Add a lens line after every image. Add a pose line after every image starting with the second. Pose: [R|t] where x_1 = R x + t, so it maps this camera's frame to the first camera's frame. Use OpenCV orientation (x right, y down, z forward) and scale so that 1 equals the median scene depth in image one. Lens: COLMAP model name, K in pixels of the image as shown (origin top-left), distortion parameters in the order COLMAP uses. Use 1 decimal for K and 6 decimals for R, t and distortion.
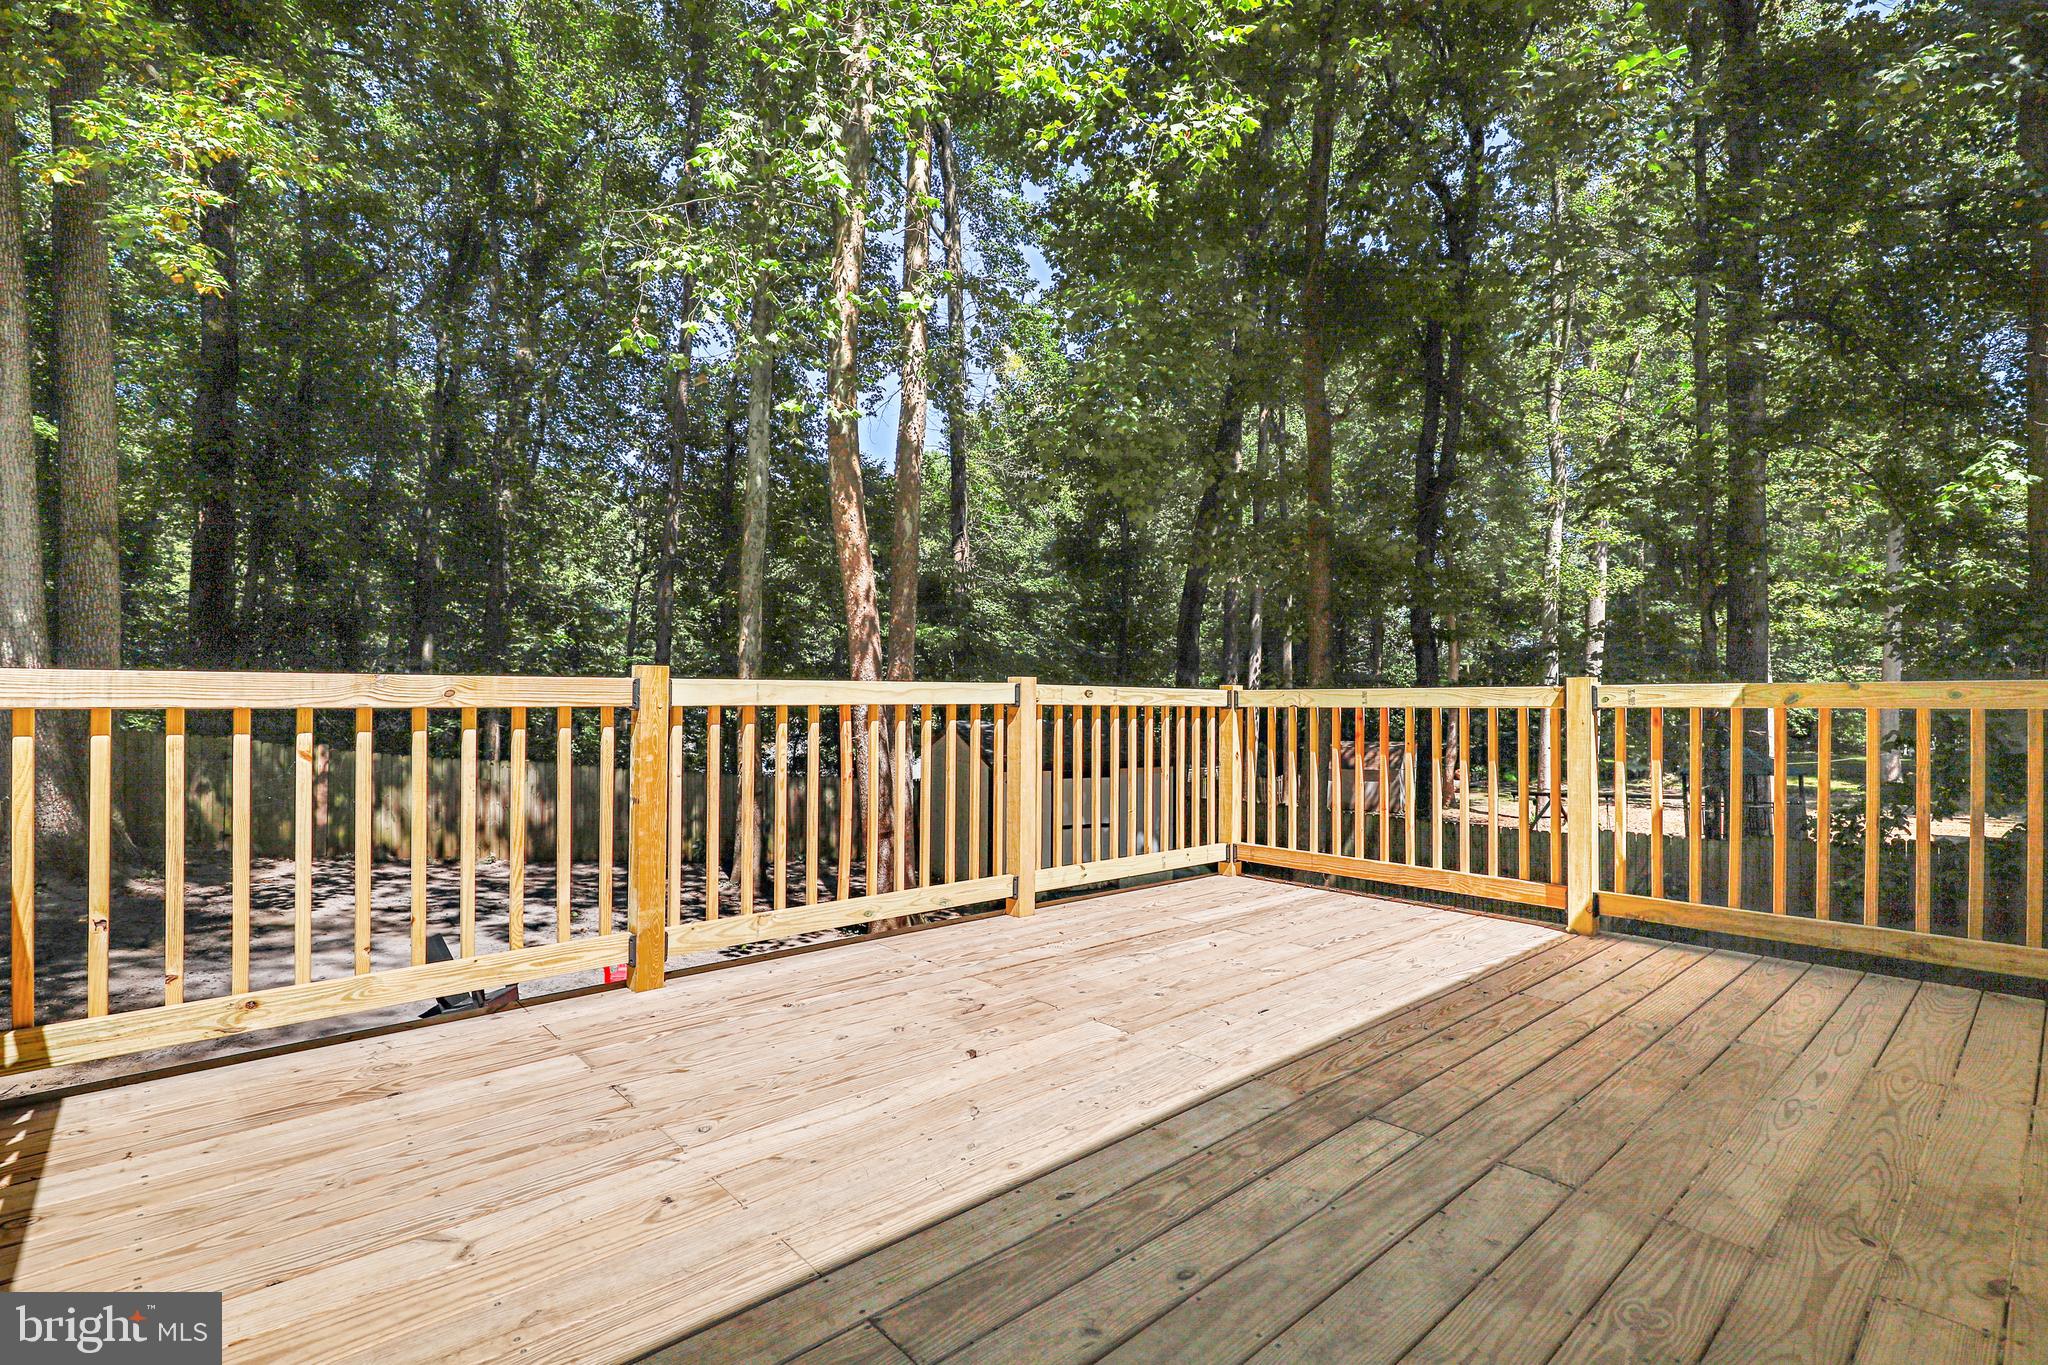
lens RADIAL K [[940.5, 0, 1020.8], [0, 940.5, 697.2], [0, 0, 1]] dist [0.003403, -0.000690]
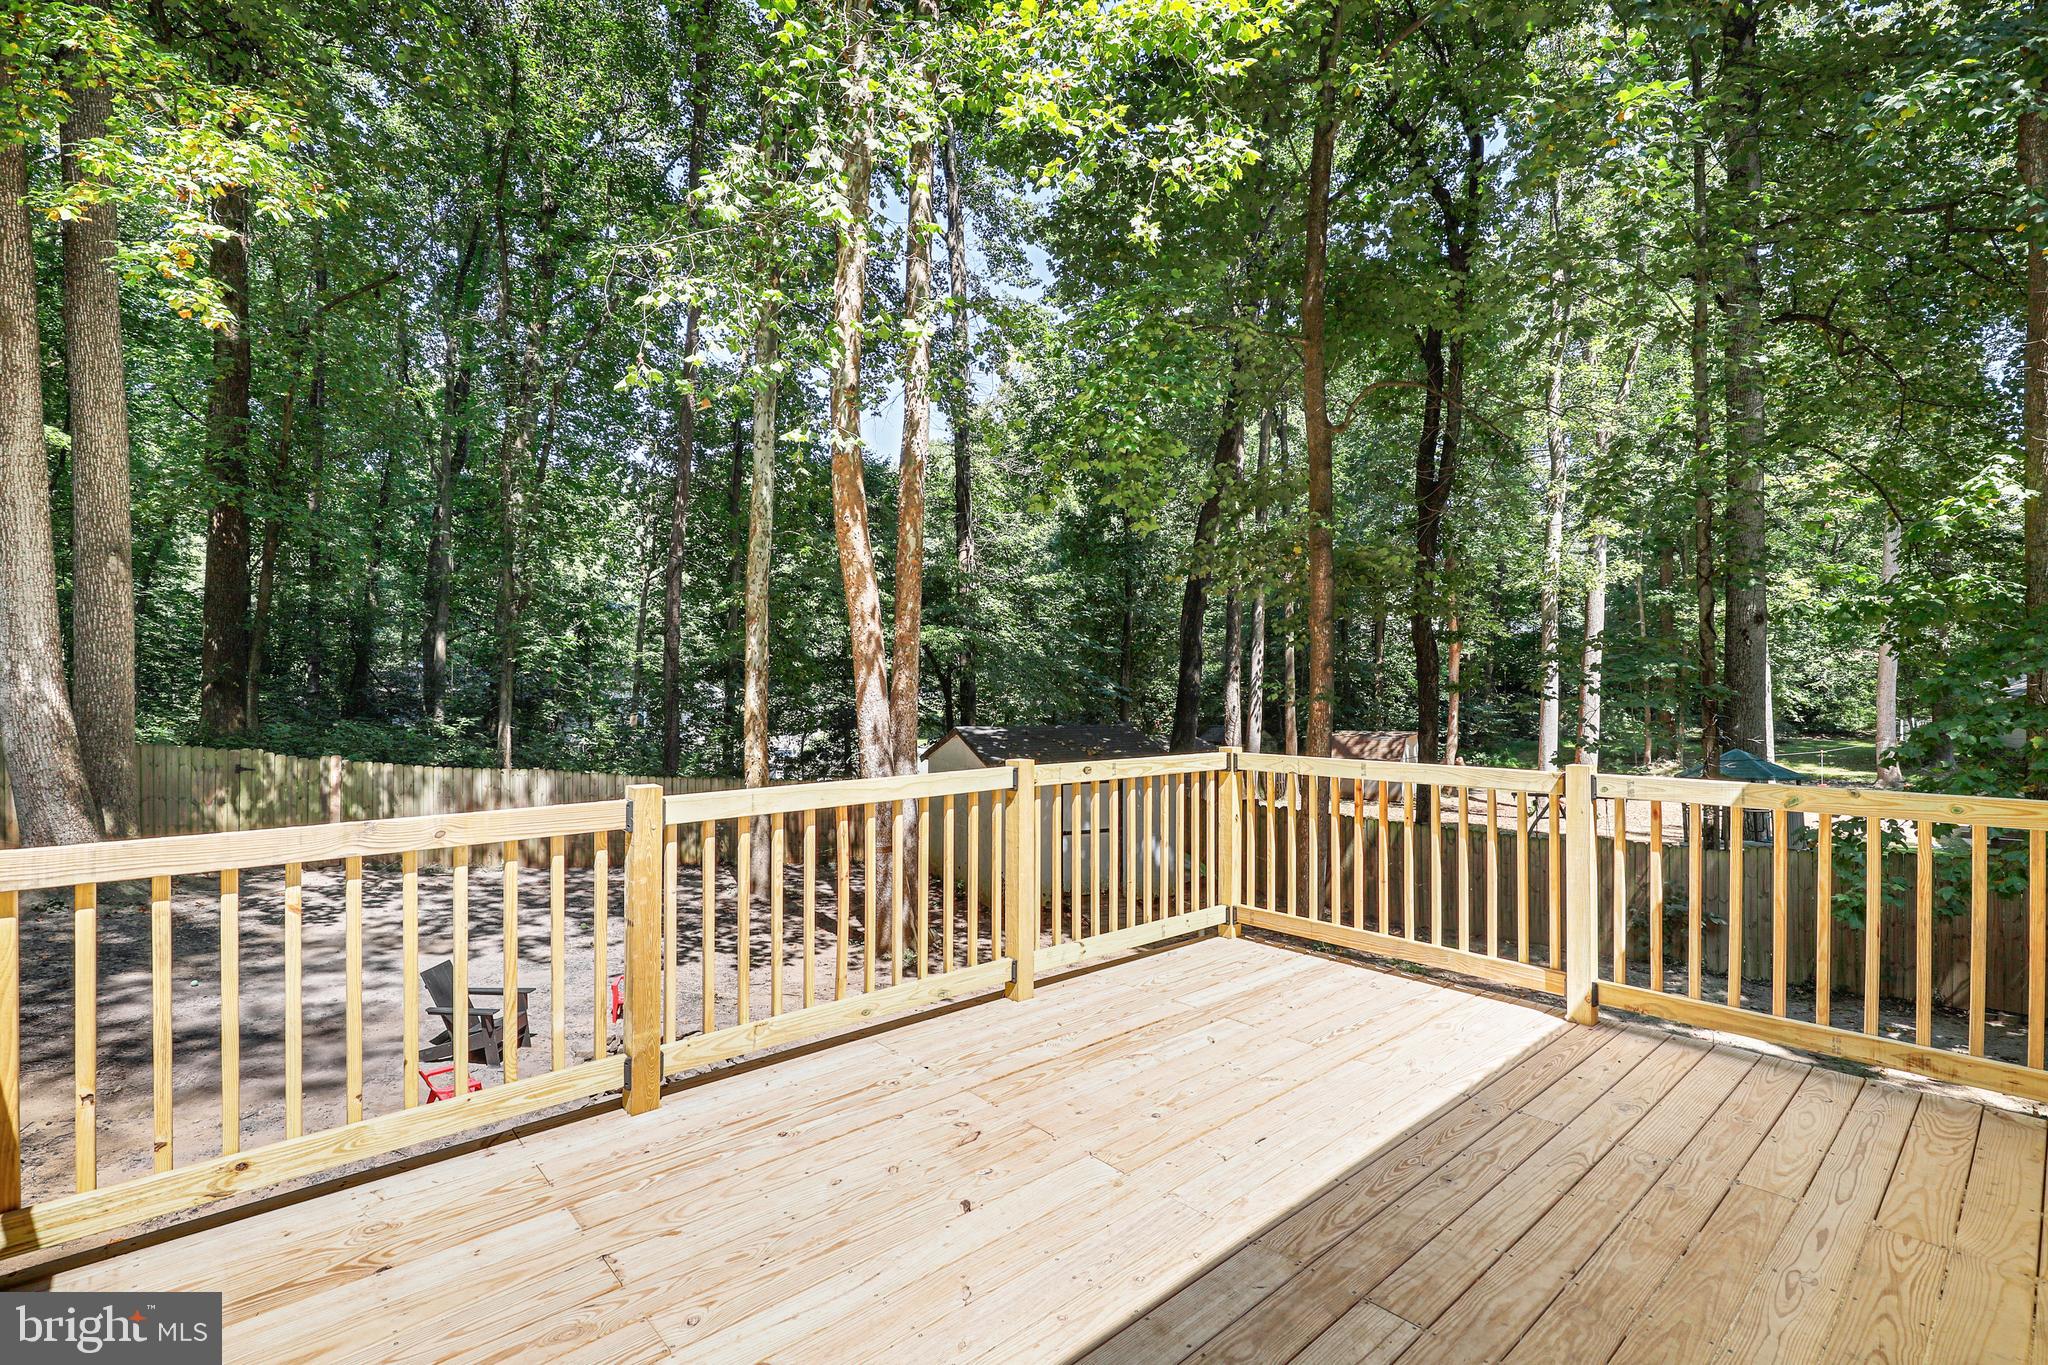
lens RADIAL K [[928.9, 0, 1024.0], [0, 928.9, 682.5], [0, 0, 1]] dist [0.000989, -0.000053]
pose [[0.999992, -0.002603, -0.002883, 0.003887], [0.002622, 0.999974, 0.006737, -0.051716], [0.002865, -0.006744, 0.999973, 0.006632]]
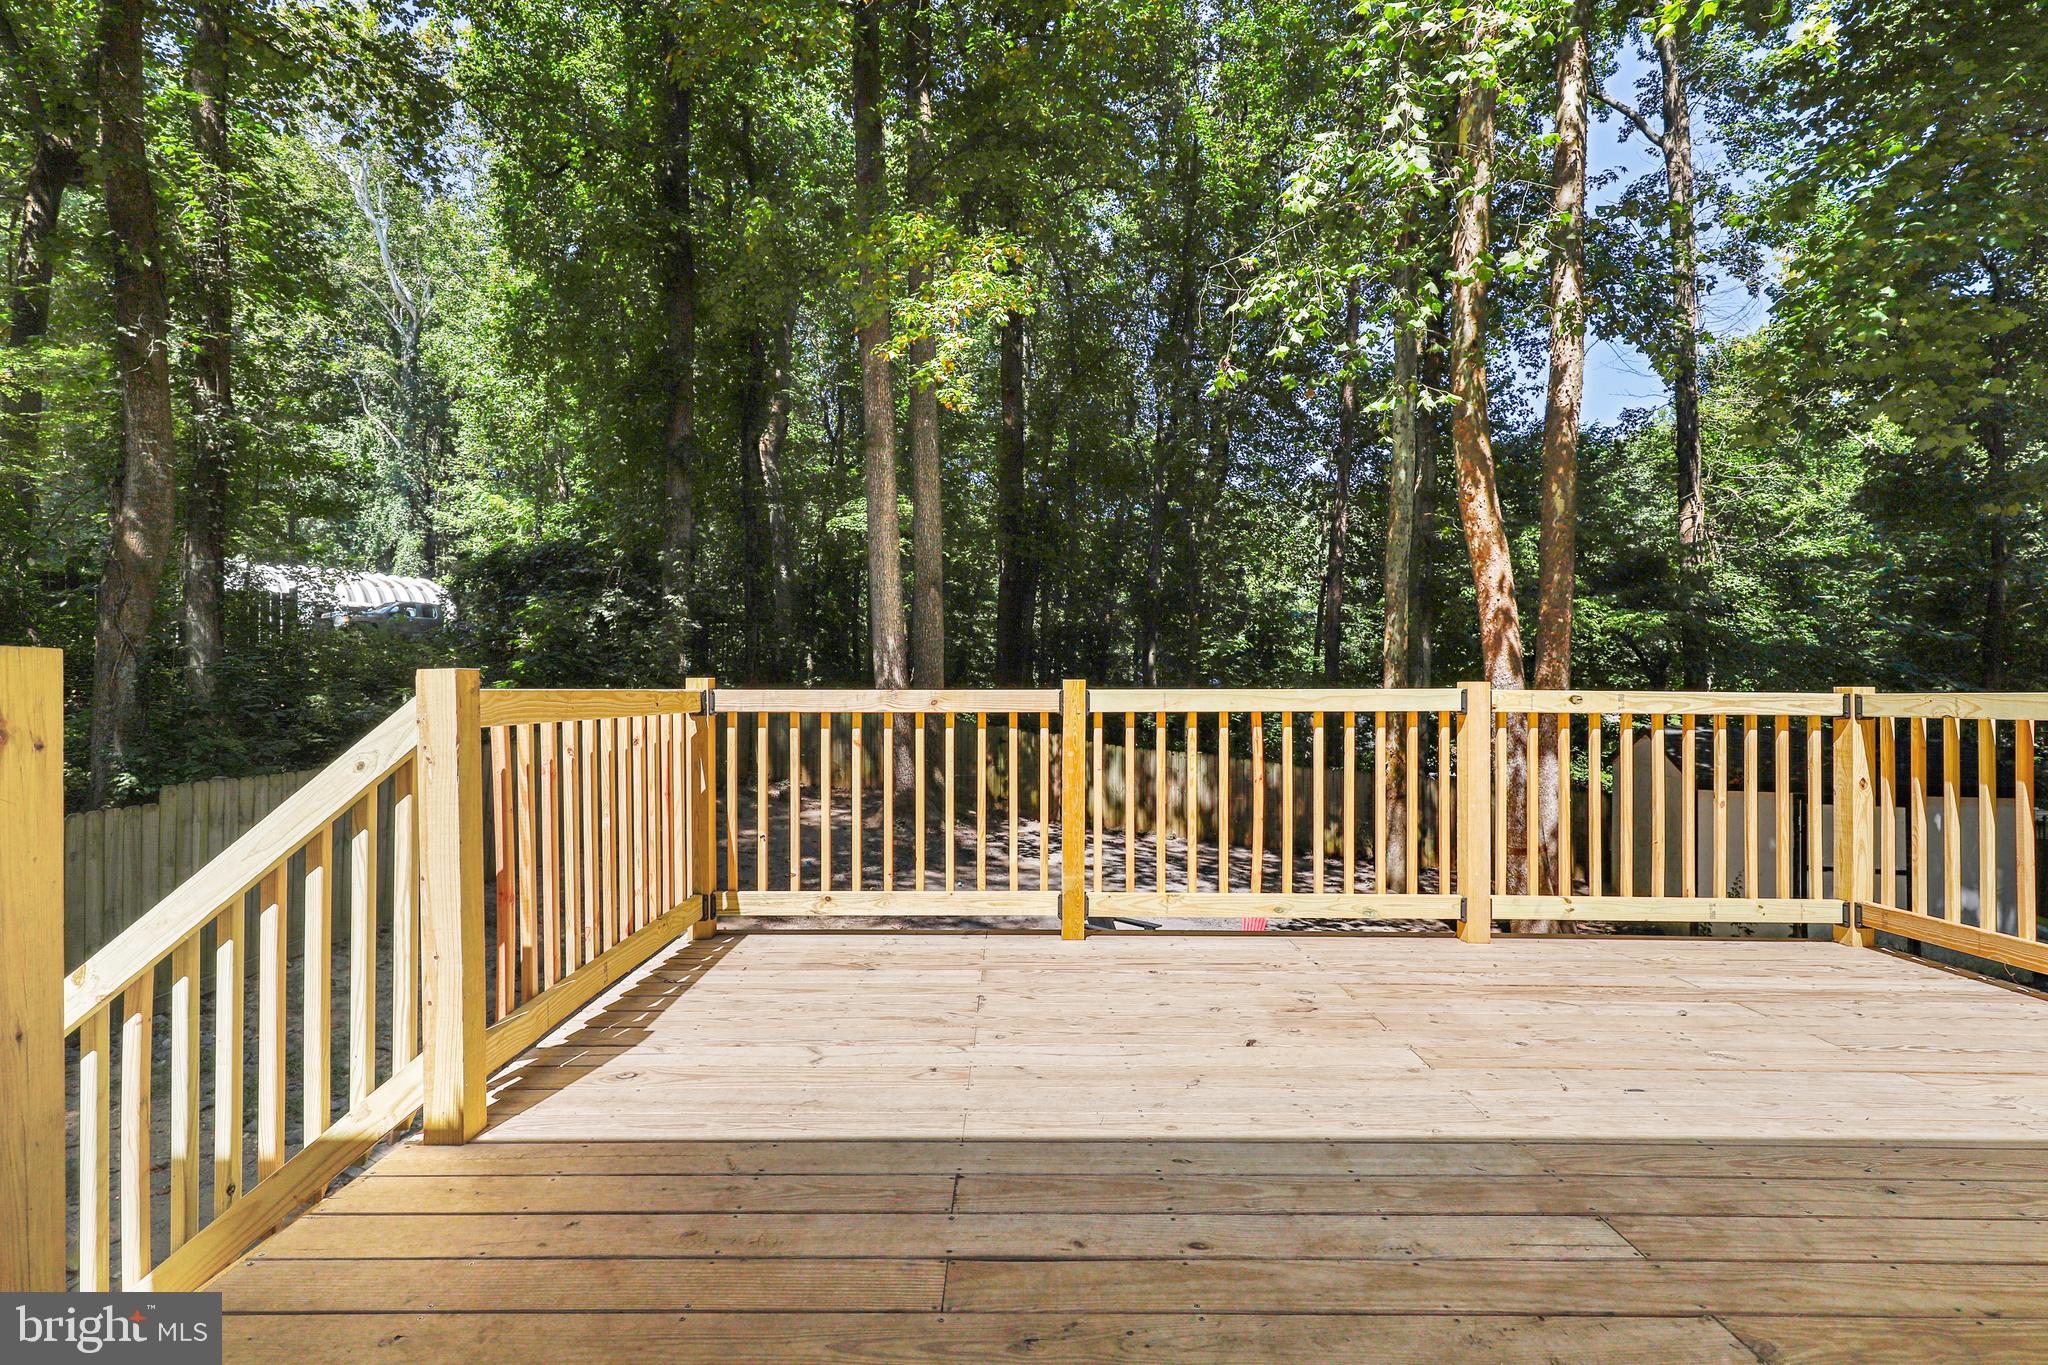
lens RADIAL K [[943.6, 0, 1024.6], [0, 943.6, 692.2], [0, 0, 1]] dist [0.002166, -0.000138]
pose [[0.746476, -0.003641, -0.665402, 0.134889], [0.002308, 0.999993, -0.002882, -0.004771], [0.665408, 0.000616, 0.746480, 0.008292]]
